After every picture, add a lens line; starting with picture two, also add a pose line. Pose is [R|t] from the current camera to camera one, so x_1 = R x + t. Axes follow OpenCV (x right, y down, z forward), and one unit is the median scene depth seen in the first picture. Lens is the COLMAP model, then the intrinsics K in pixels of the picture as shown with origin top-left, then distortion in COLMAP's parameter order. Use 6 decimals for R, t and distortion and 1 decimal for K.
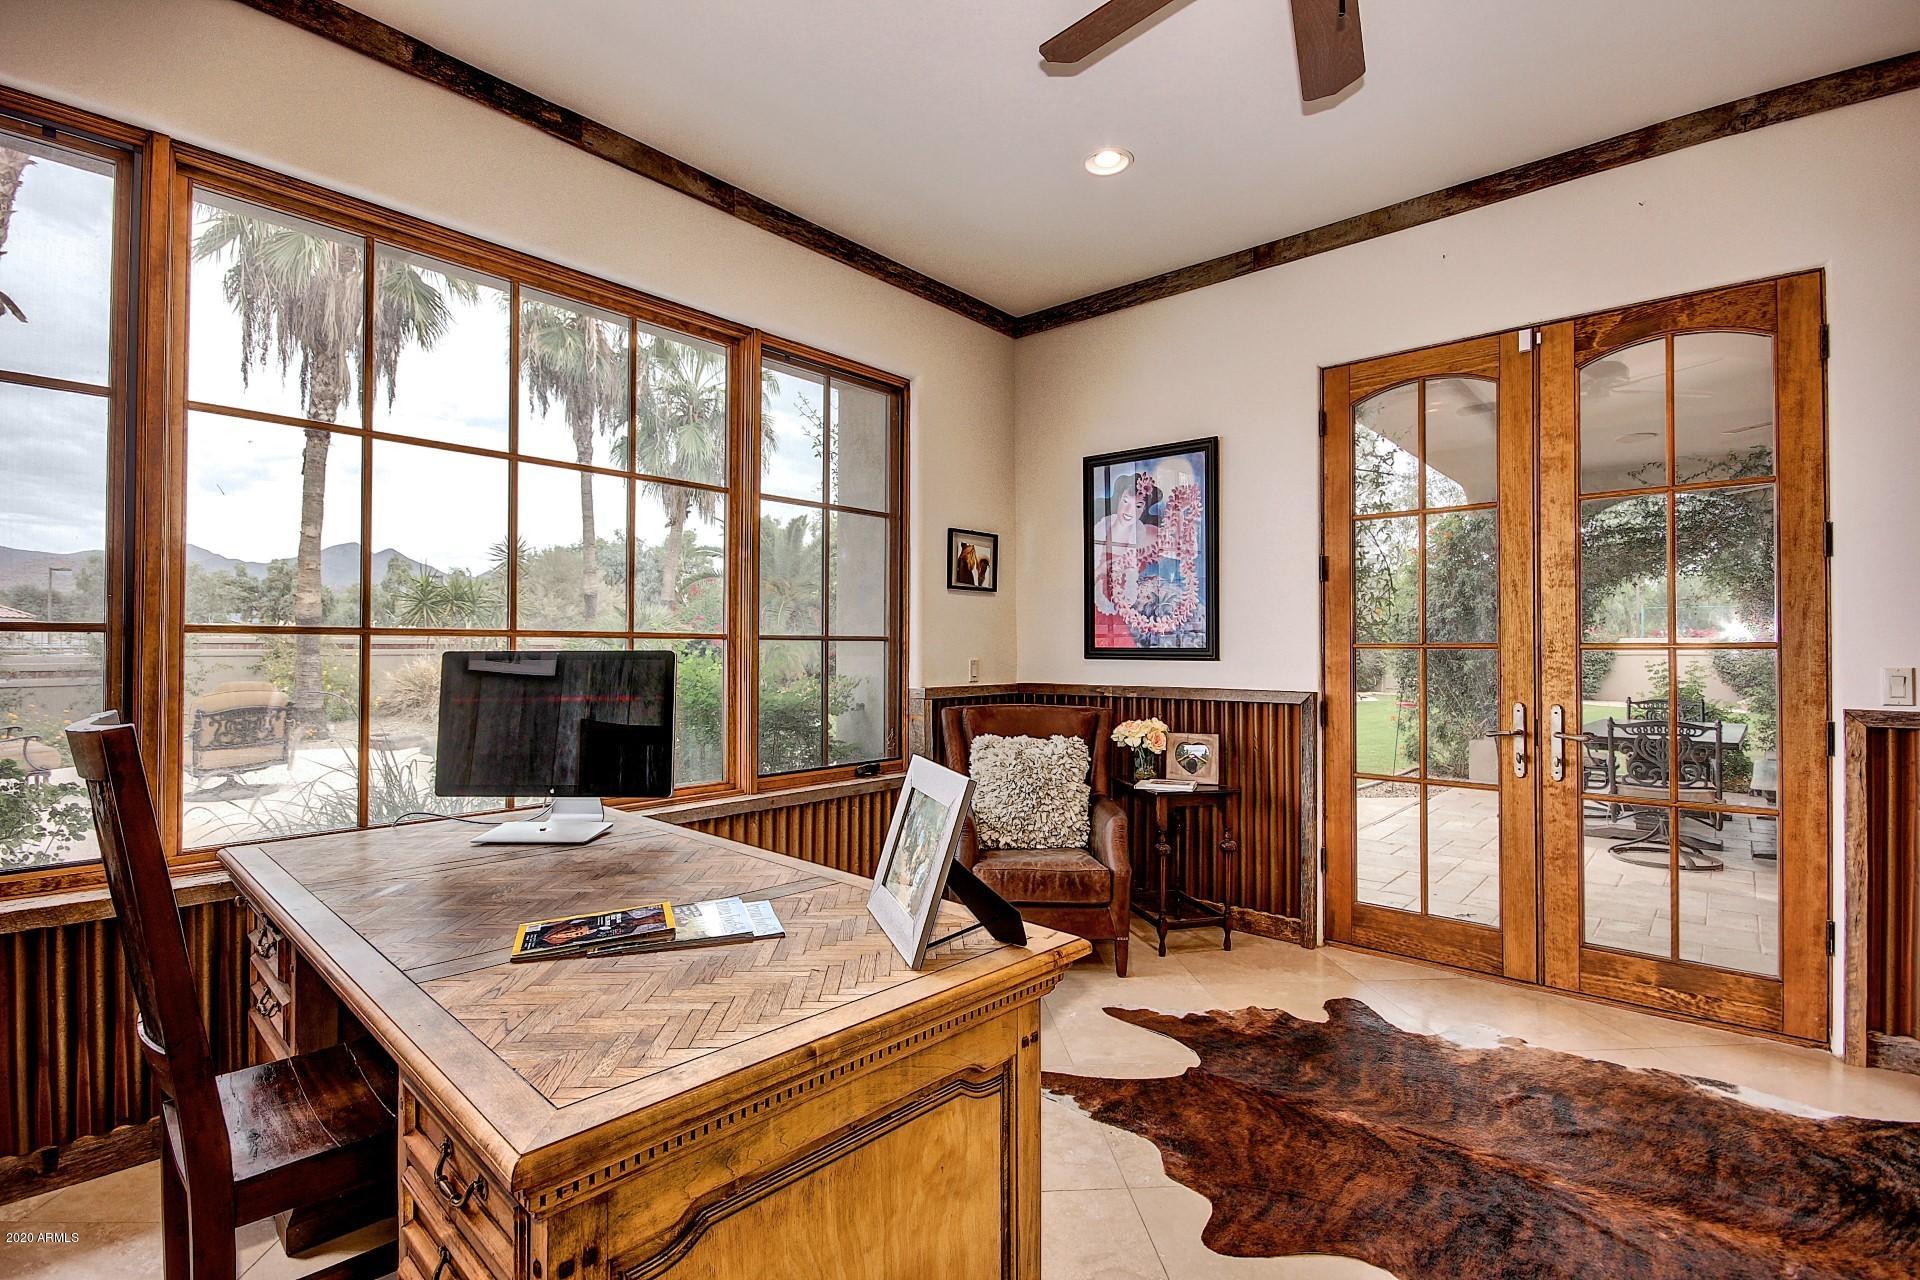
lens RADIAL K [[893.8, 0, 951.2], [0, 893.8, 642.0], [0, 0, 1]] dist [-0.000083, -0.007541]
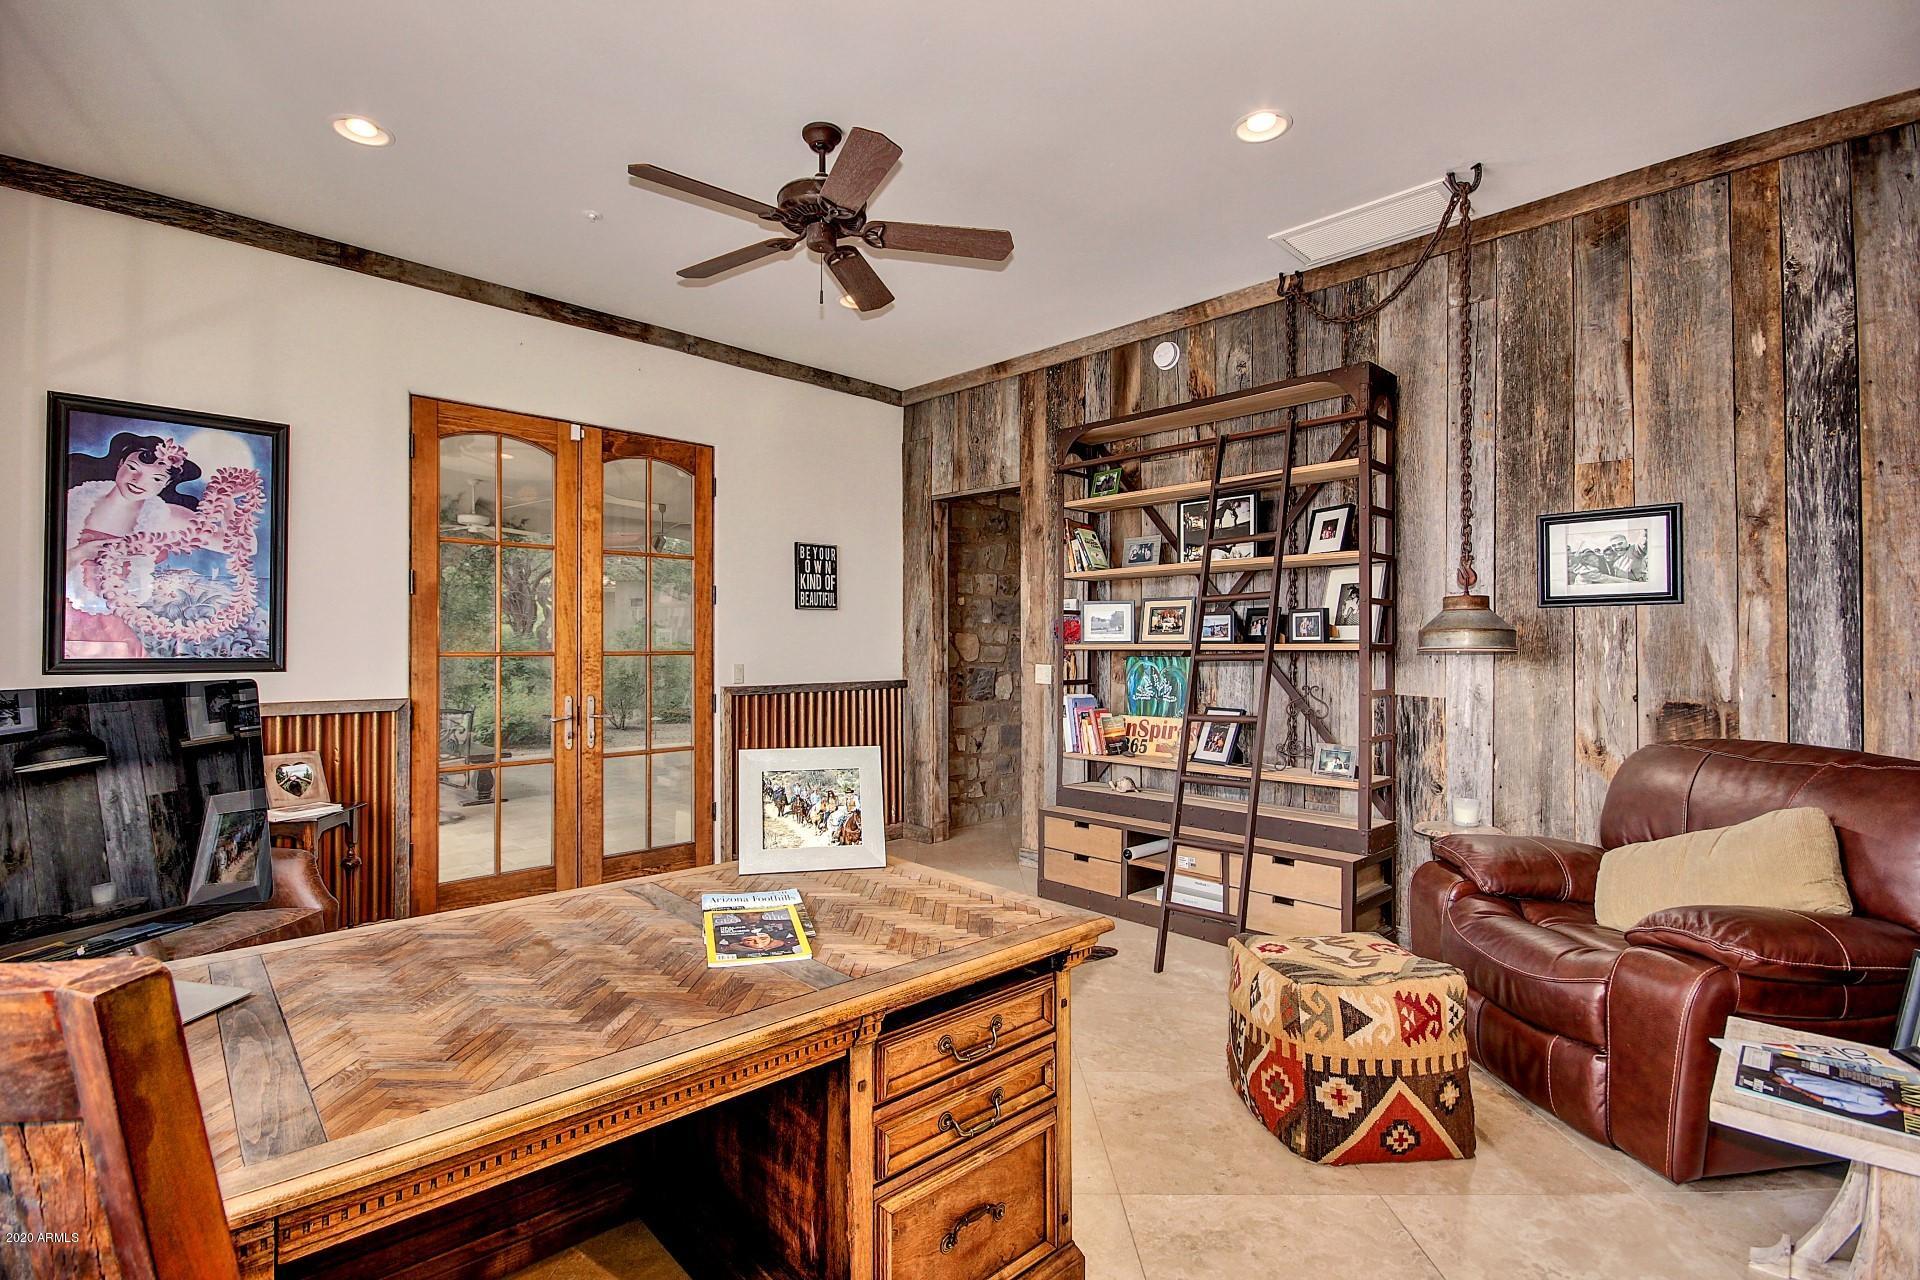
lens RADIAL K [[893.8, 0, 950.9], [0, 893.8, 640.5], [0, 0, 1]] dist [-0.000083, -0.007541]
pose [[0.055627, 0.005116, 0.998439, -0.619511], [-0.006296, 0.999969, -0.004773, -0.011541], [-0.998432, -0.006021, 0.055657, 0.300643]]
